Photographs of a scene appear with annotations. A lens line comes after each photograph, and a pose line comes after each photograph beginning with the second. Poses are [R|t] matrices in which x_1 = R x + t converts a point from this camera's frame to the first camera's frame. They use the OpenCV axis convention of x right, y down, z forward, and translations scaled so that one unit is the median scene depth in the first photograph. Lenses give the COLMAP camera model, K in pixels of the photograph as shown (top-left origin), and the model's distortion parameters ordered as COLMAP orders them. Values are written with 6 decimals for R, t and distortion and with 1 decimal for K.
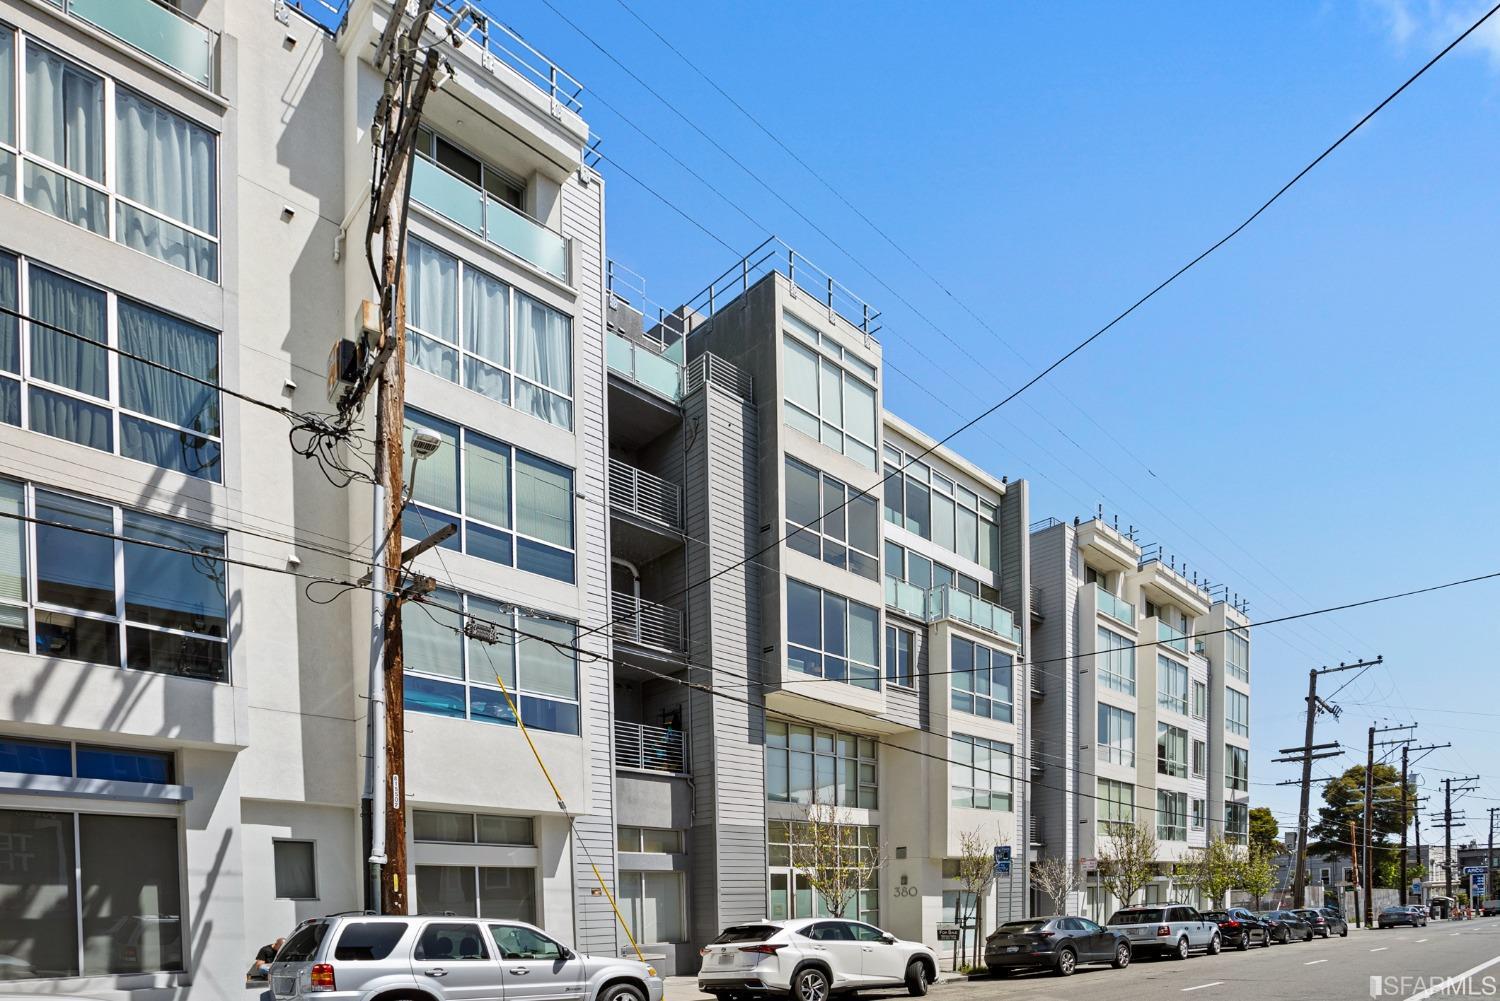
lens RADIAL K [[745.4, 0, 738.8], [0, 745.4, 471.8], [0, 0, 1]] dist [-0.068640, 0.028974]
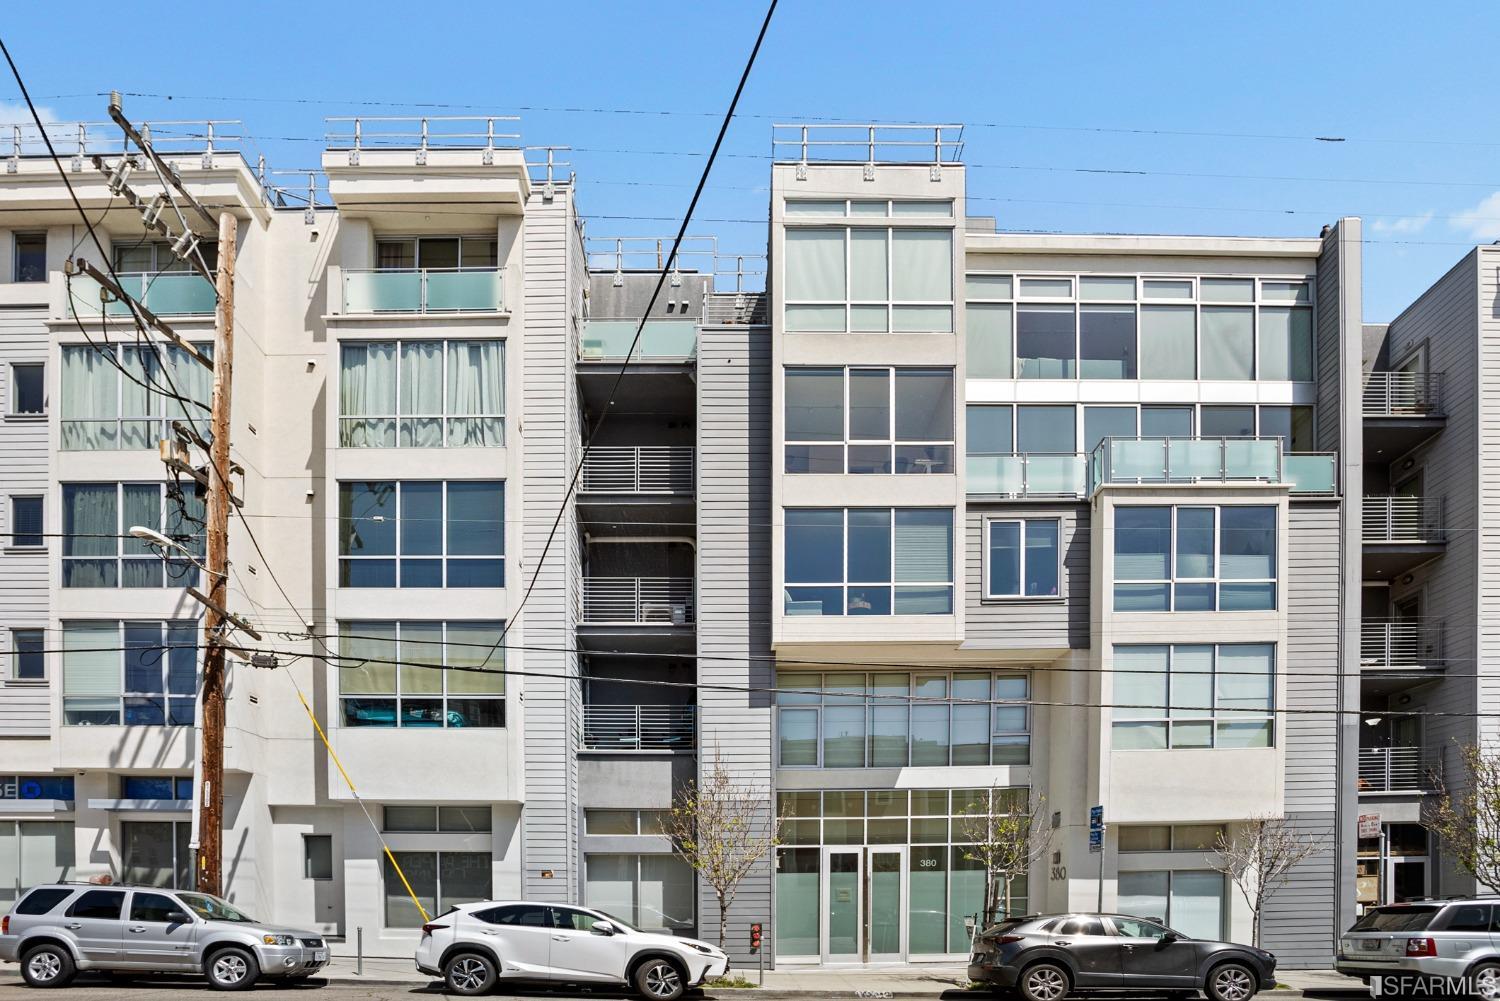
lens RADIAL K [[792.1, 0, 753.9], [0, 792.1, 465.8], [0, 0, 1]] dist [-0.067628, 0.027896]
pose [[0.733056, -0.316653, -0.601963, 0.706659], [0.338705, 0.937430, -0.080653, 0.185400], [0.589837, -0.144764, 0.794440, 0.320543]]
